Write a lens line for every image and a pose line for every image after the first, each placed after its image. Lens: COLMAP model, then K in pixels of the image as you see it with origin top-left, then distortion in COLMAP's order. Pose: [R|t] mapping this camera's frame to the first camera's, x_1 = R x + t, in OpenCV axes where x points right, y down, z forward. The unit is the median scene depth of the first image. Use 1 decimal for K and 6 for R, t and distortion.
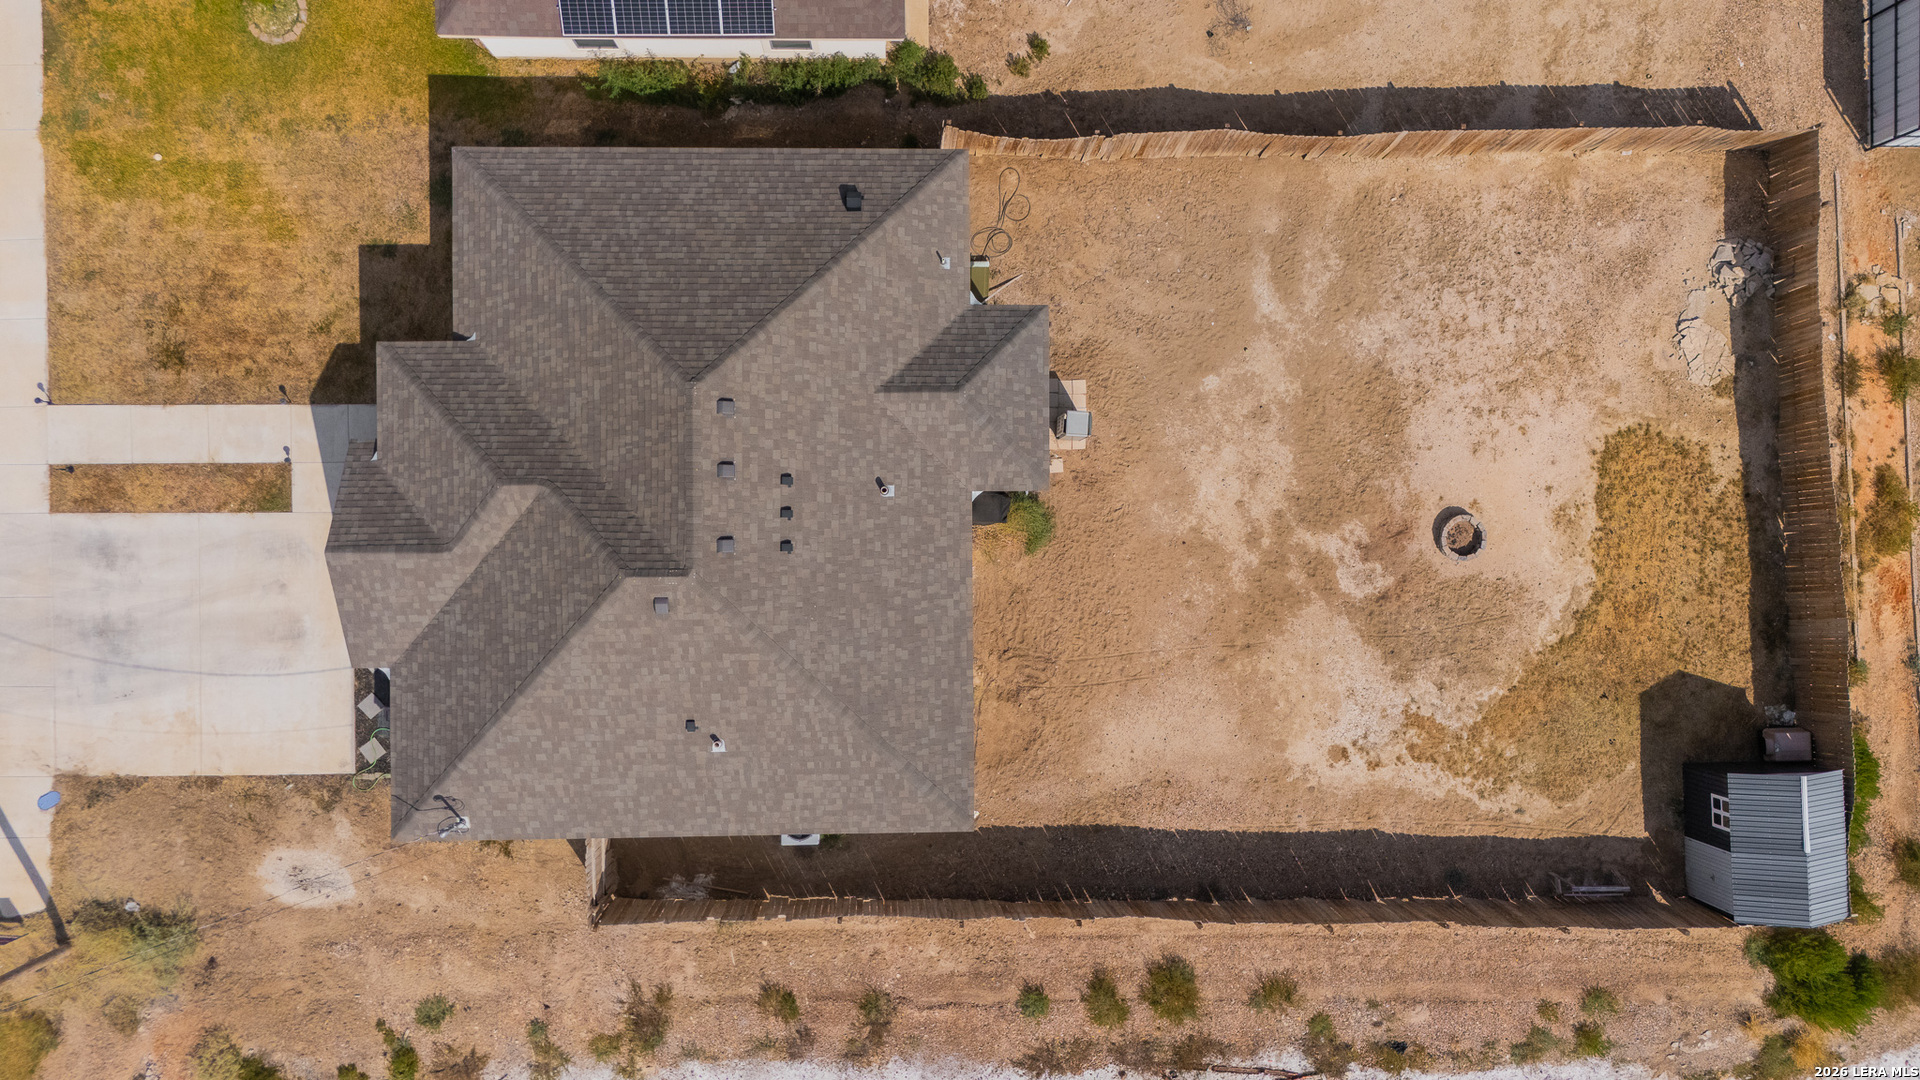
lens RADIAL K [[1413.4, 0, 959.2], [0, 1413.4, 540.9], [0, 0, 1]] dist [0.063356, -0.045965]
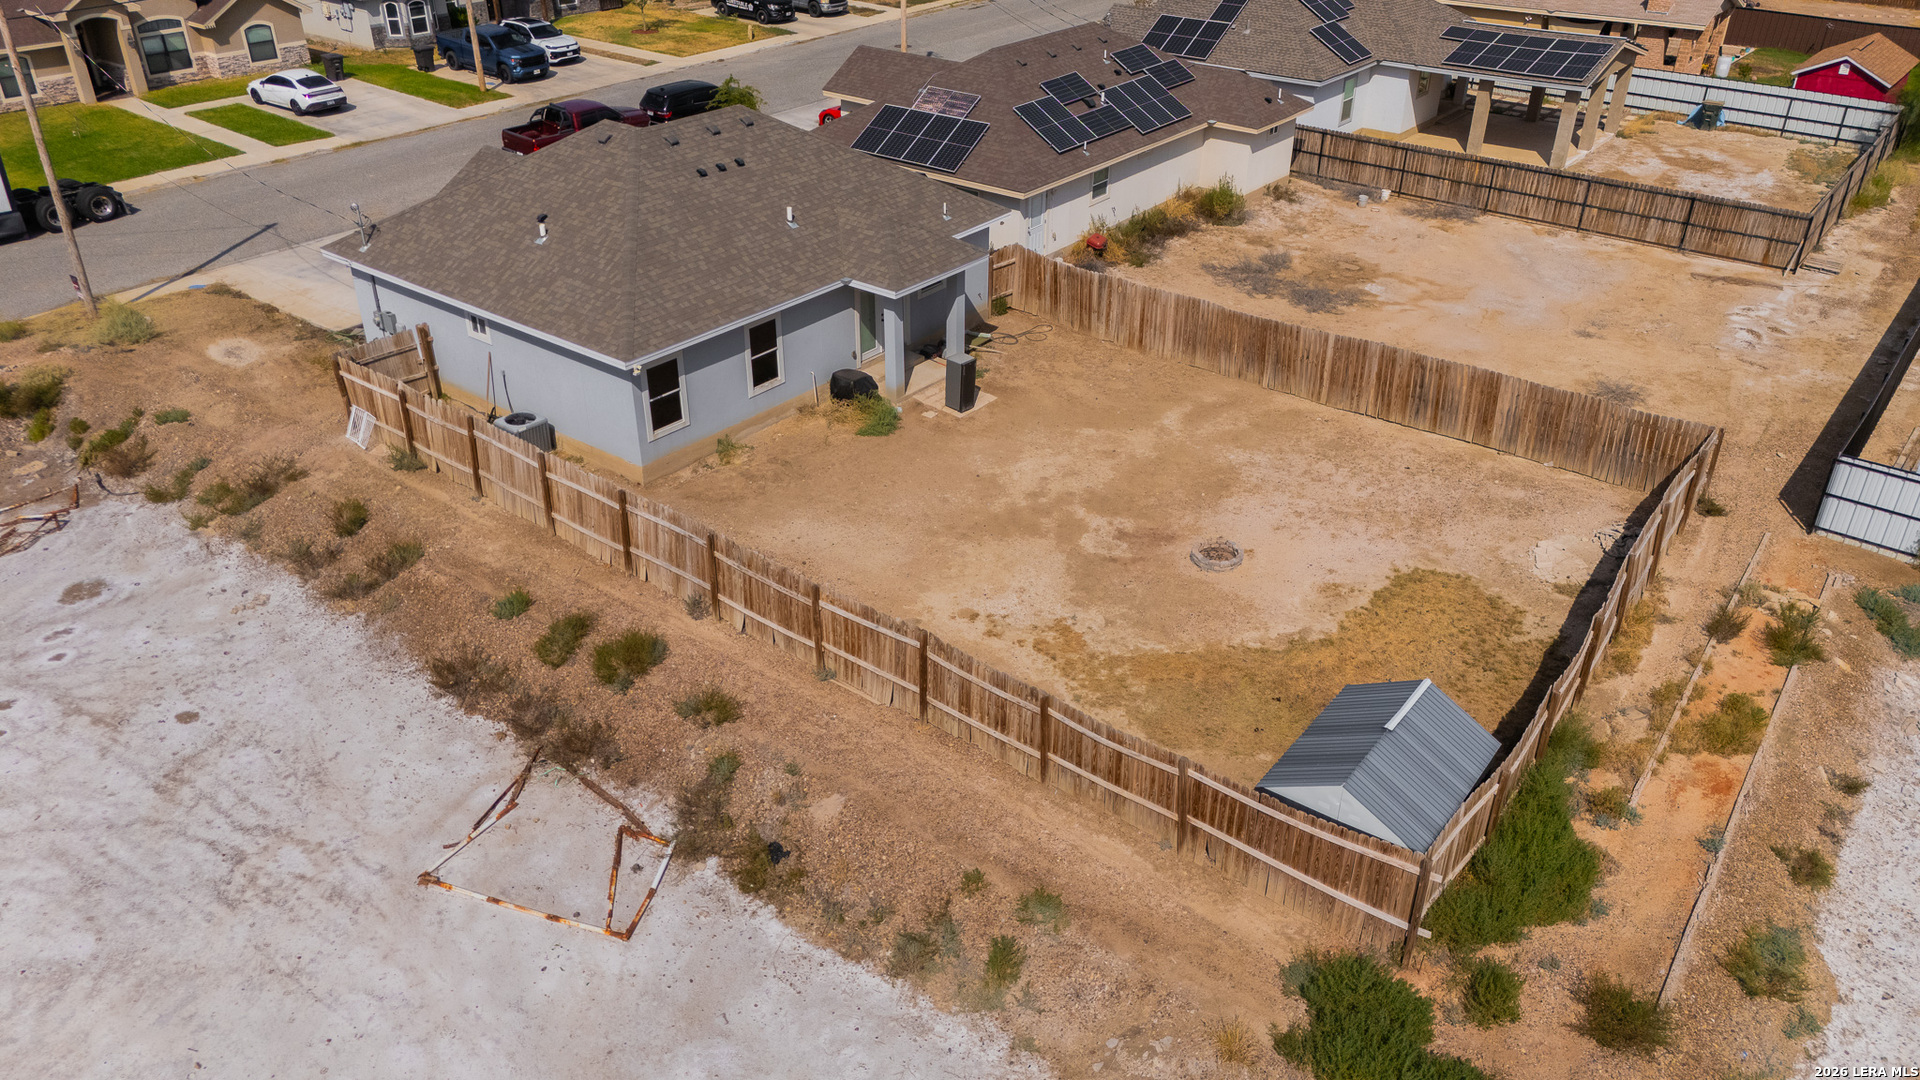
lens RADIAL K [[1413.4, 0, 948.3], [0, 1413.4, 546.9], [0, 0, 1]] dist [0.063356, -0.045965]
pose [[0.778075, 0.296174, -0.553968, 0.724940], [-0.627764, 0.398387, -0.668731, 0.718782], [0.022632, 0.868083, 0.495902, 0.539449]]
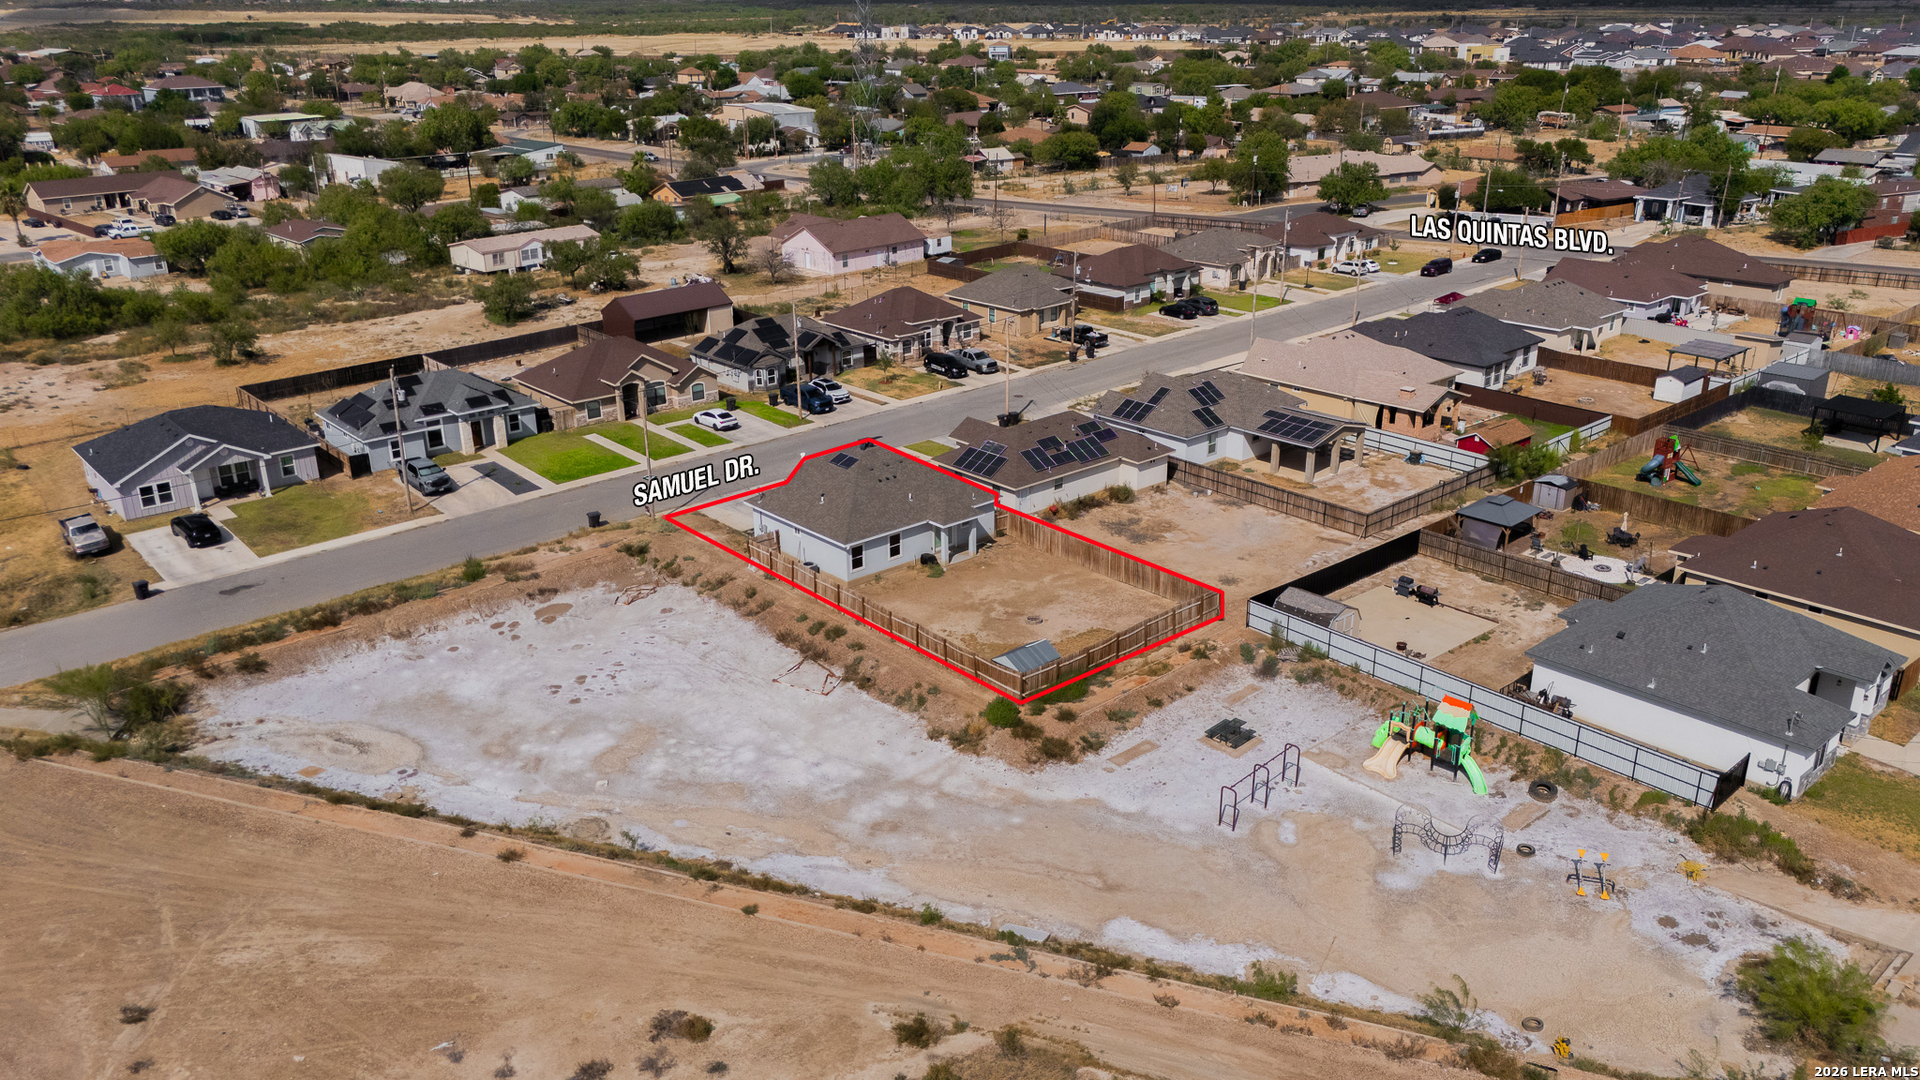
lens RADIAL K [[1413.4, 0, 956.8], [0, 1413.4, 537.4], [0, 0, 1]] dist [0.063356, -0.045965]
pose [[0.652443, 0.237066, -0.719804, 2.157158], [-0.757025, 0.247859, -0.604549, 1.695277], [0.035092, 0.939343, 0.341179, -0.066410]]
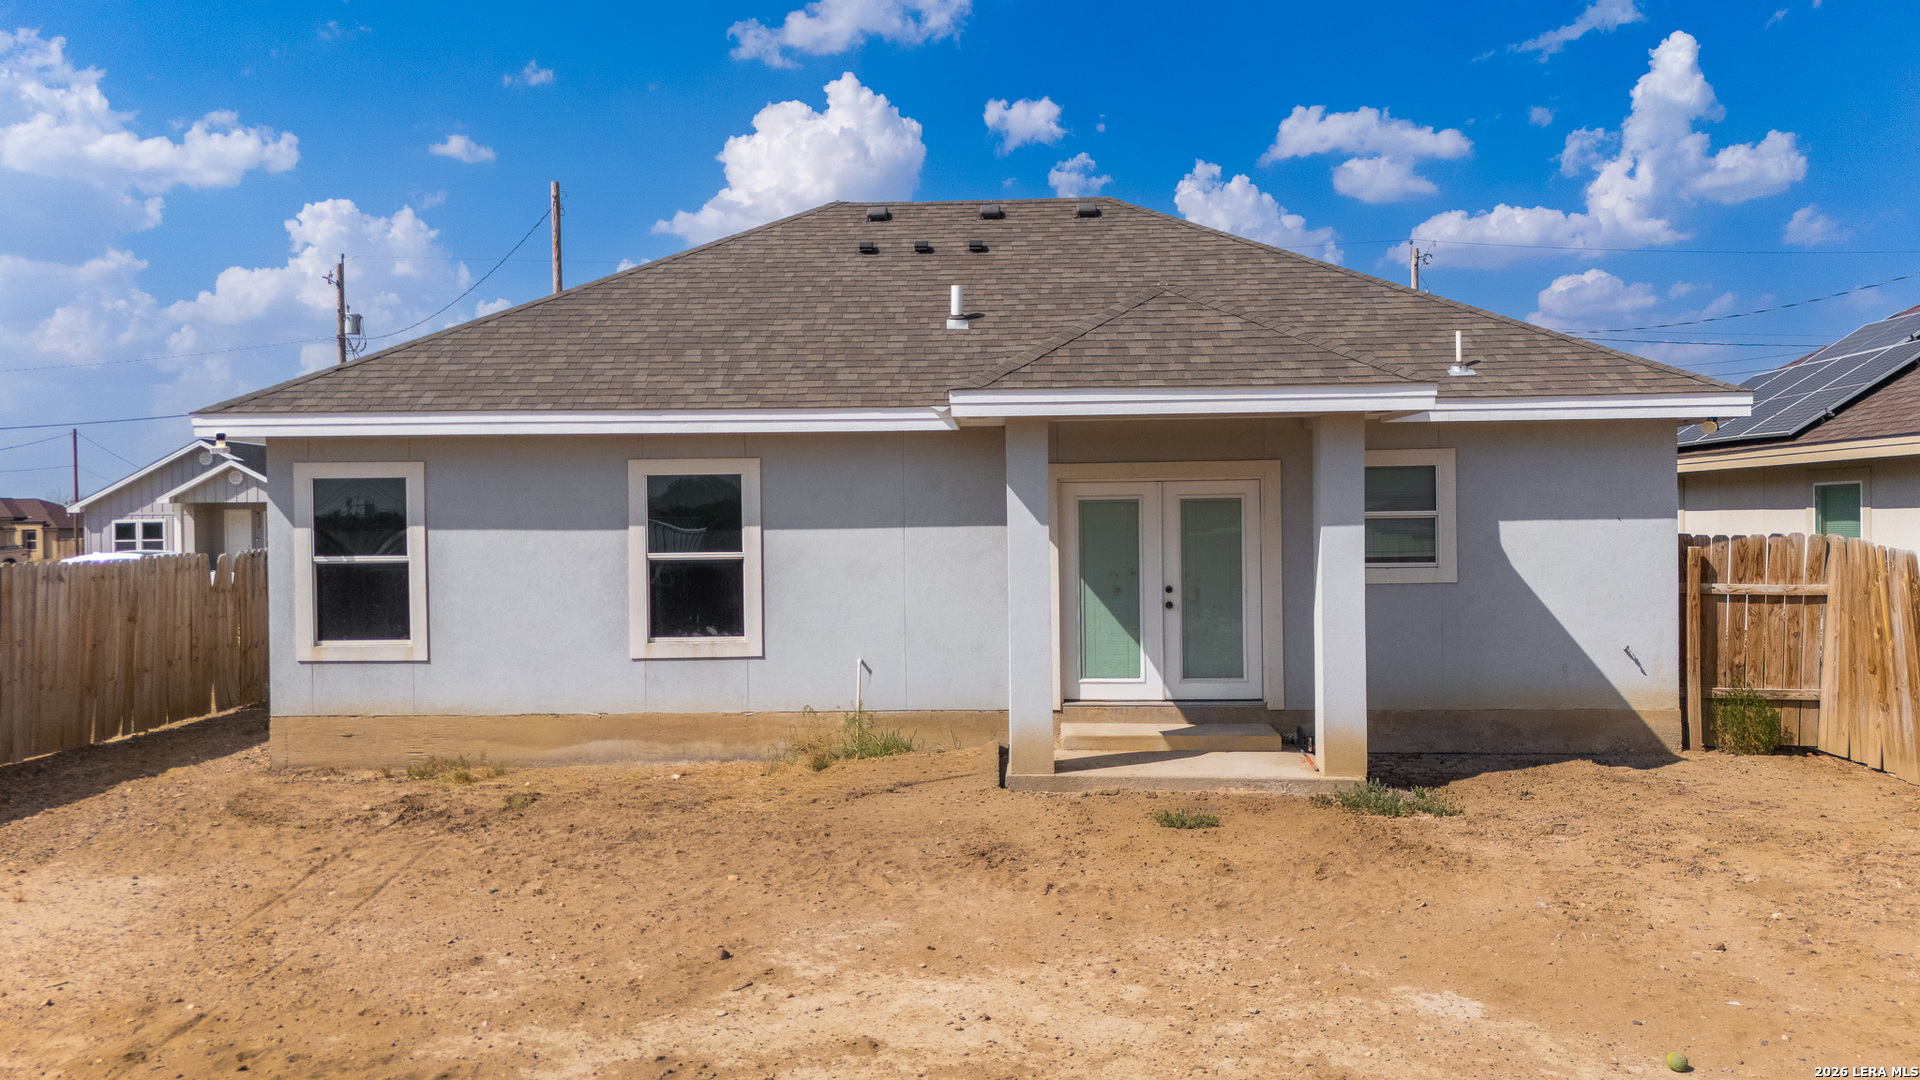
lens RADIAL K [[1413.4, 0, 953.3], [0, 1413.4, 534.9], [0, 0, 1]] dist [0.063356, -0.045965]
pose [[-0.047366, -0.022651, -0.998621, 0.399859], [-0.998738, 0.017773, 0.046969, -0.049331], [0.016684, 0.999585, -0.023464, 0.937765]]
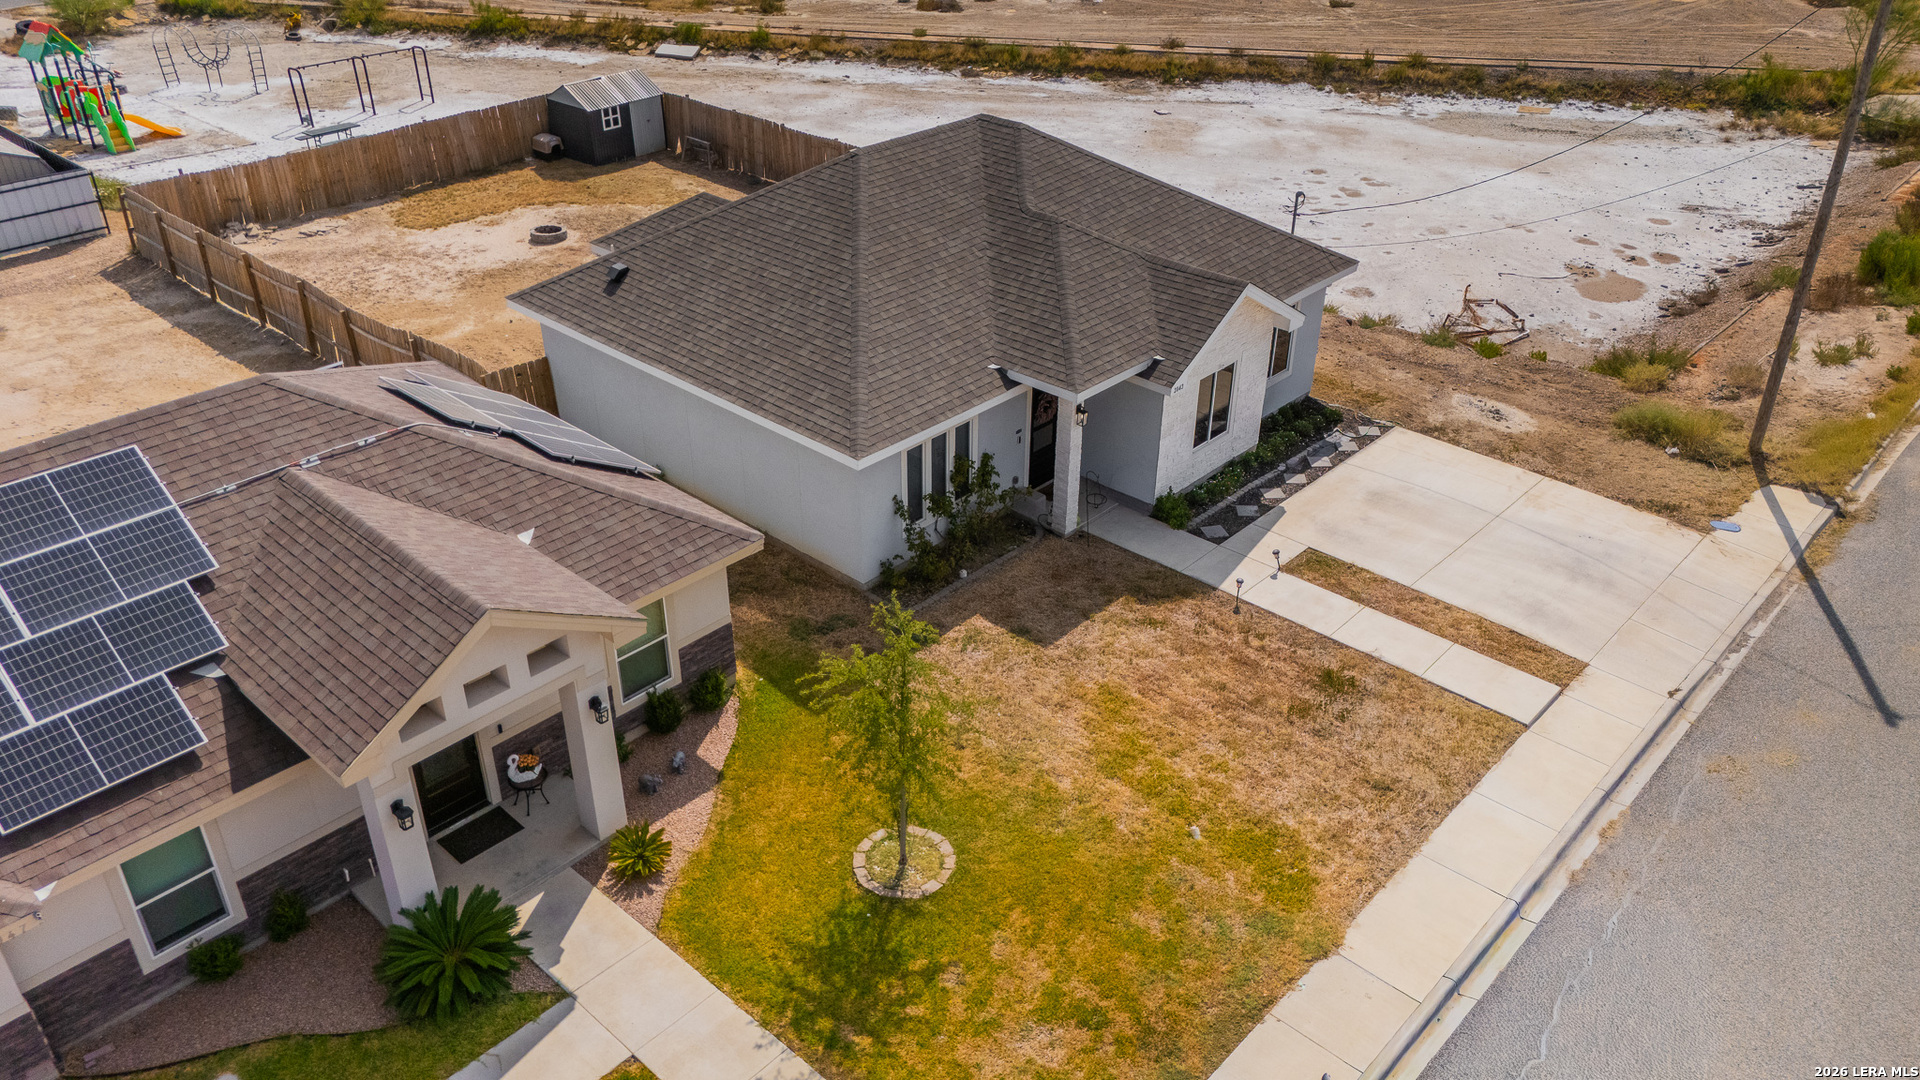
lens RADIAL K [[1413.4, 0, 943.7], [0, 1413.4, 537.8], [0, 0, 1]] dist [0.063356, -0.045965]
pose [[-0.723698, -0.377373, 0.577799, -0.770445], [0.689652, -0.364737, 0.625577, -0.672297], [-0.025331, 0.851209, 0.524216, 0.545798]]
